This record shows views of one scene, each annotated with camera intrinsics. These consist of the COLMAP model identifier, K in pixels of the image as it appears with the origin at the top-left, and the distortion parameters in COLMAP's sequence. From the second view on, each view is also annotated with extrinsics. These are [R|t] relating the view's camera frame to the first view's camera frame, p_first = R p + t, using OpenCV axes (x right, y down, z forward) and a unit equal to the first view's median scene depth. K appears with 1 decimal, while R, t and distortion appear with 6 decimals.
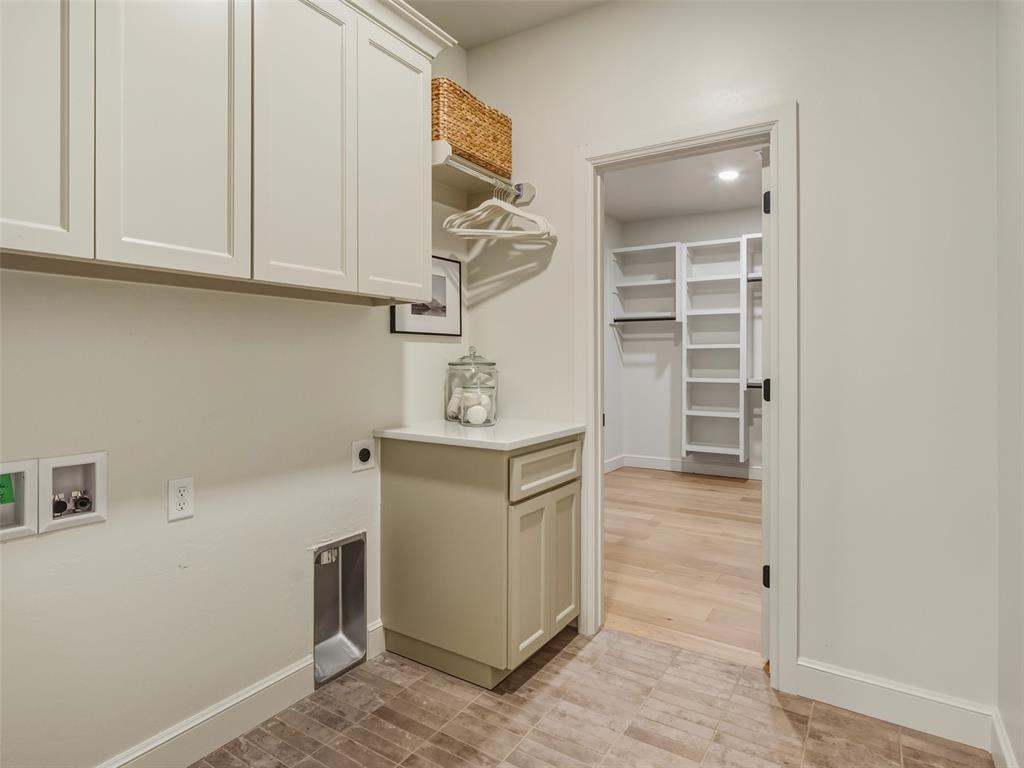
lens RADIAL K [[578.7, 0, 517.9], [0, 578.7, 362.2], [0, 0, 1]] dist [-0.012399, 0.004042]
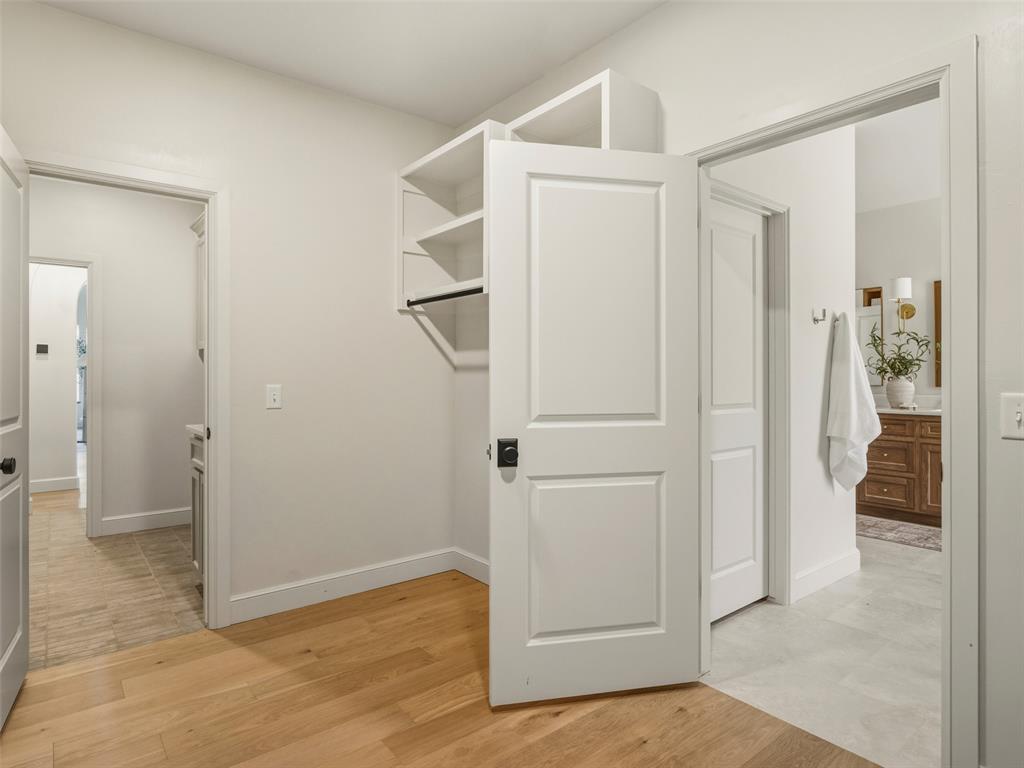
lens RADIAL K [[578.7, 0, 514.6], [0, 578.7, 382.7], [0, 0, 1]] dist [-0.012399, 0.004042]
pose [[-0.329153, 0.006142, -0.944257, 0.694311], [-0.001139, 0.999976, 0.006901, -0.001945], [0.944276, 0.003347, -0.329138, 1.360052]]
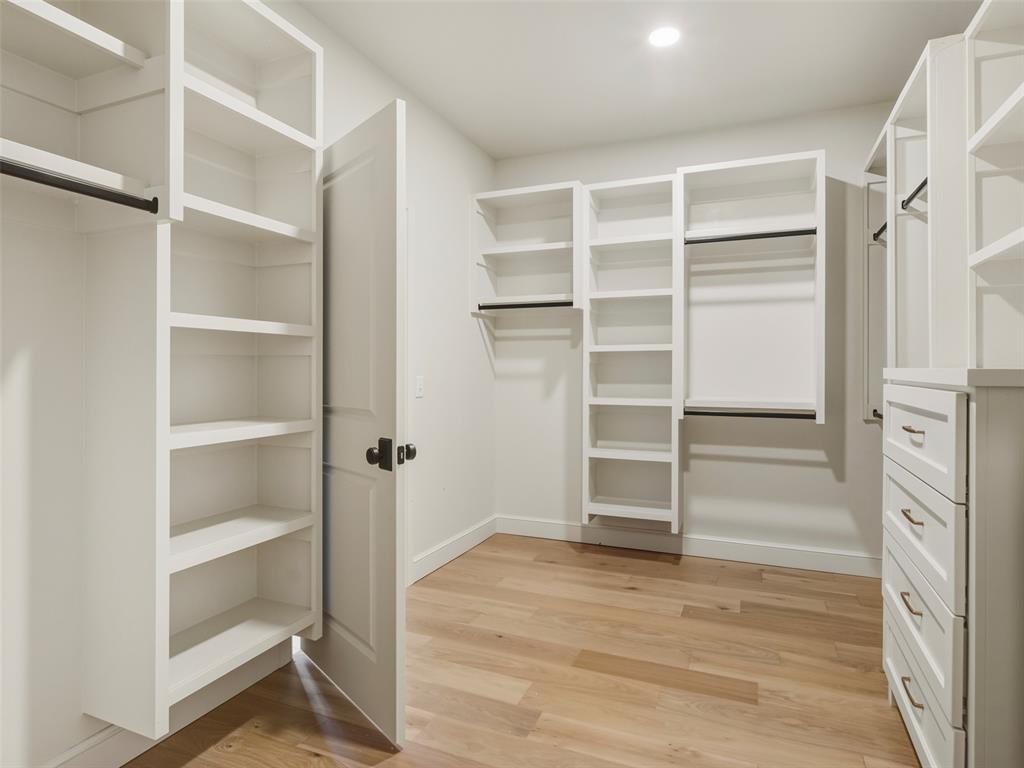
lens RADIAL K [[578.7, 0, 512.0], [0, 578.7, 377.2], [0, 0, 1]] dist [-0.012399, 0.004042]
pose [[0.987666, -0.001844, 0.156566, 0.109764], [0.000033, 0.999933, 0.011569, -0.002985], [-0.156577, -0.011421, 0.987600, 0.391499]]
